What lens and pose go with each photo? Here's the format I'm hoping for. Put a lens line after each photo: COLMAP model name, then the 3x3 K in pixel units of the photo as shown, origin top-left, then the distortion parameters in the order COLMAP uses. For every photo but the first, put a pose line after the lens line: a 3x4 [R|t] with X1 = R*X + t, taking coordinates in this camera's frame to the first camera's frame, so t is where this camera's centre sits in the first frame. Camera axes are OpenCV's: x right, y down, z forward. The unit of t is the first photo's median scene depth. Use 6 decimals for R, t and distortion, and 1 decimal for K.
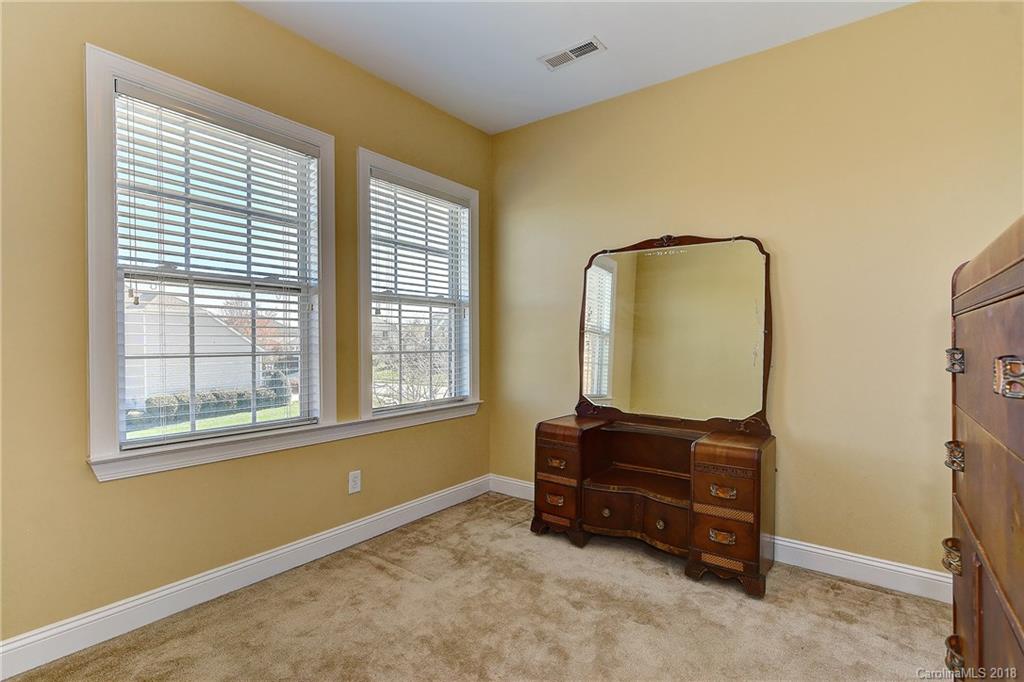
lens RADIAL K [[489.6, 0, 512.5], [0, 489.6, 340.5], [0, 0, 1]] dist [-0.000634, -0.000158]
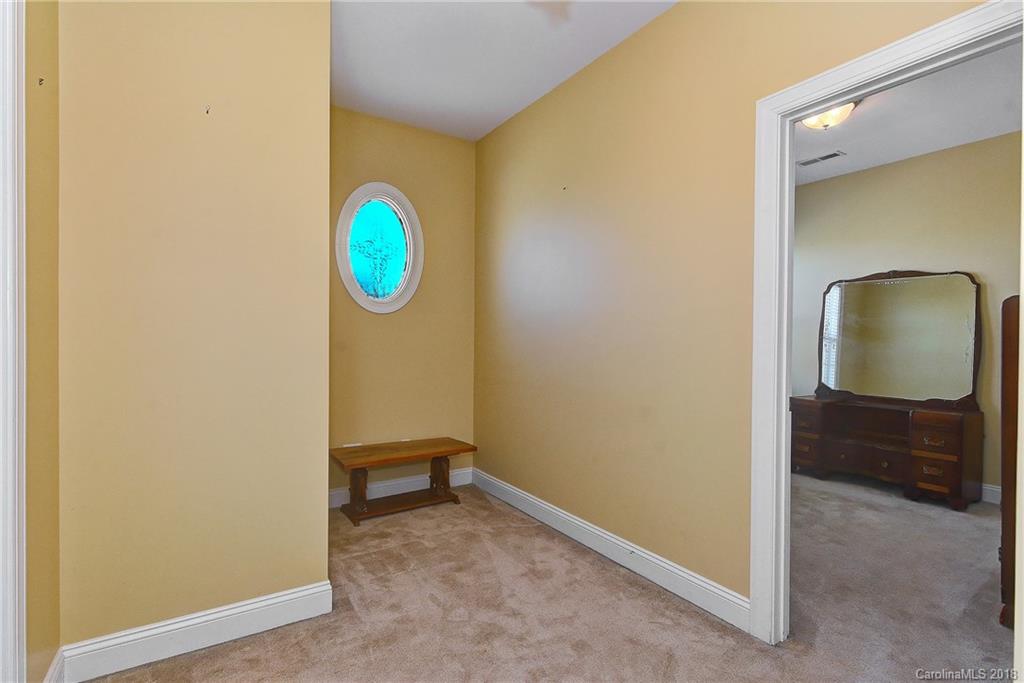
lens RADIAL K [[489.6, 0, 510.4], [0, 489.6, 342.8], [0, 0, 1]] dist [-0.000634, -0.000158]
pose [[0.933323, 0.011009, -0.358868, -0.231834], [-0.011884, 0.999929, -0.000233, 0.010532], [0.358840, 0.004482, 0.933388, -0.800275]]
